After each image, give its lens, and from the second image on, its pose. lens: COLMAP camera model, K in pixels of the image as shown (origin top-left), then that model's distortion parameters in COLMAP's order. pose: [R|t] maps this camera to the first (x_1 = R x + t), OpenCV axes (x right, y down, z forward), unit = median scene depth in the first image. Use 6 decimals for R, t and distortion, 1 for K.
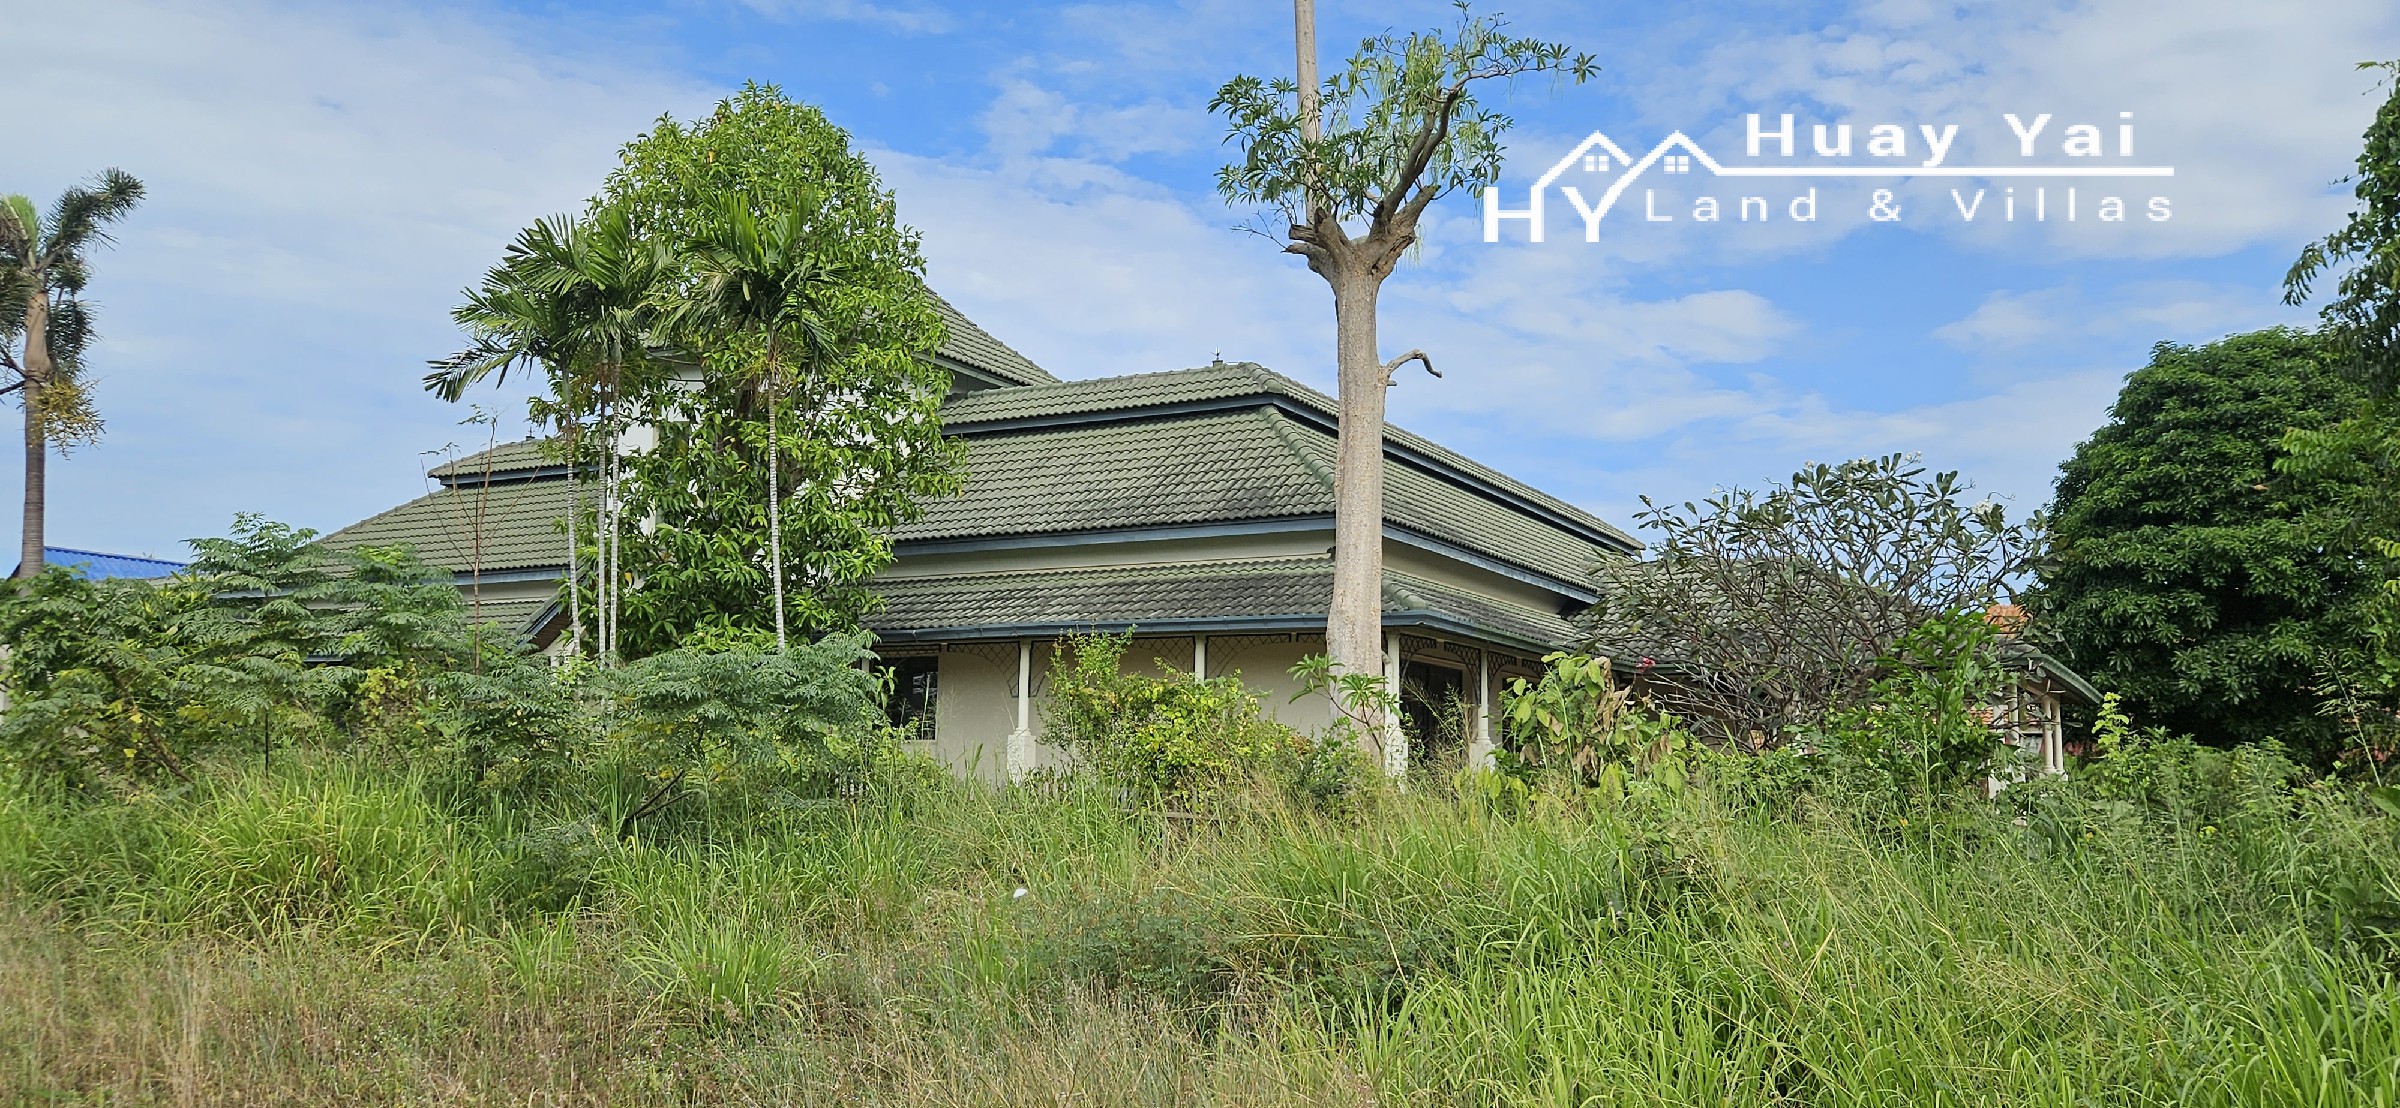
lens RADIAL K [[1887.0, 0, 1246.1], [0, 1887.0, 563.5], [0, 0, 1]] dist [0.071570, -0.005704]
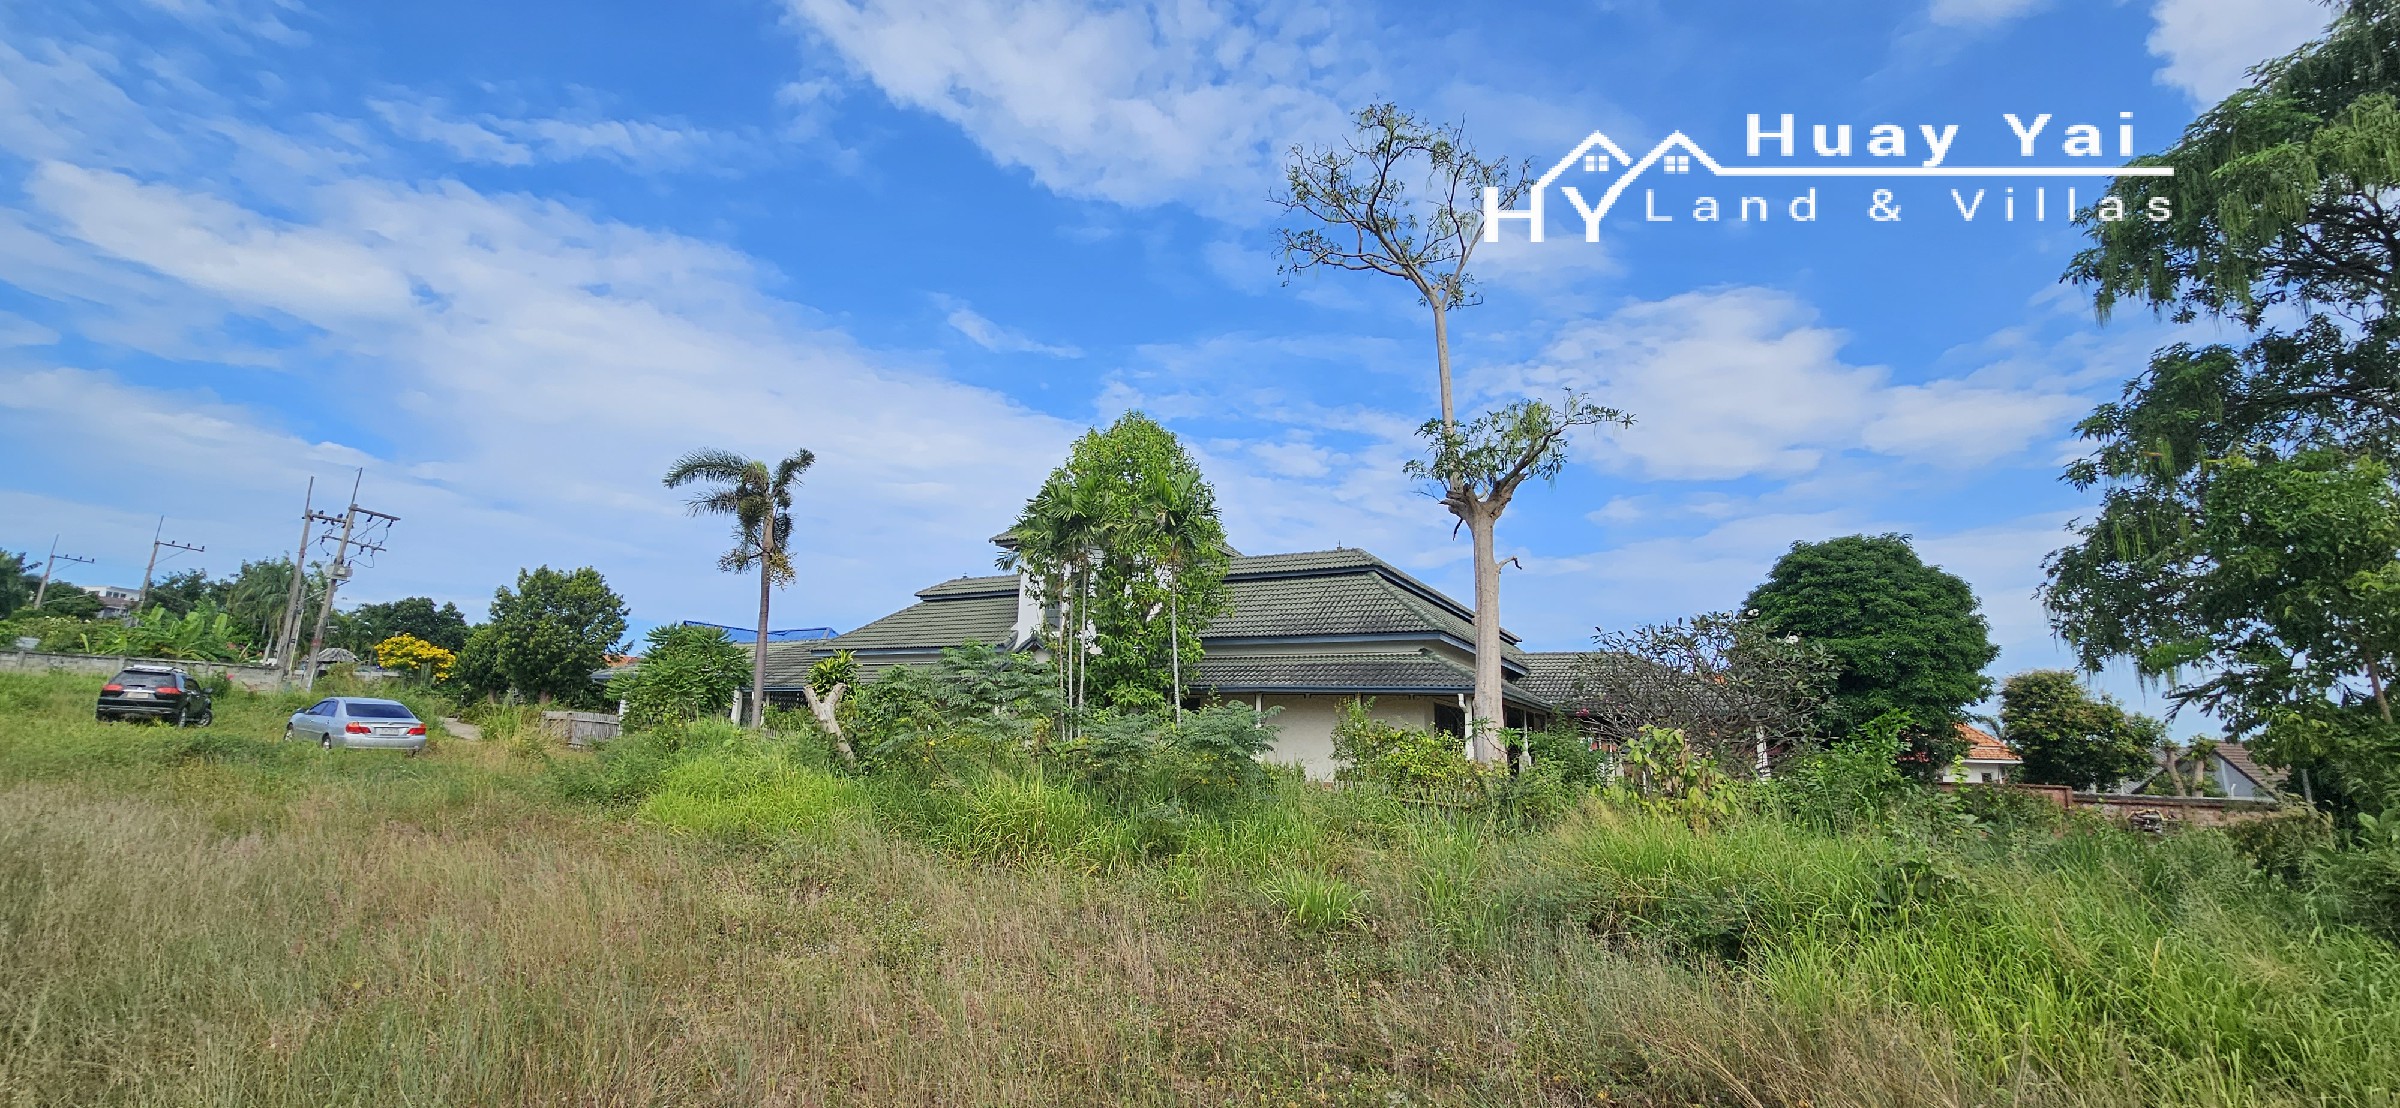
lens RADIAL K [[982.0, 0, 1192.5], [0, 982.0, 559.3], [0, 0, 1]] dist [0.009301, 0.000050]
pose [[0.999326, 0.016653, -0.032700, -0.111198], [-0.018925, 0.997336, -0.070440, -0.017098], [0.031440, 0.071012, 0.996980, -0.010612]]
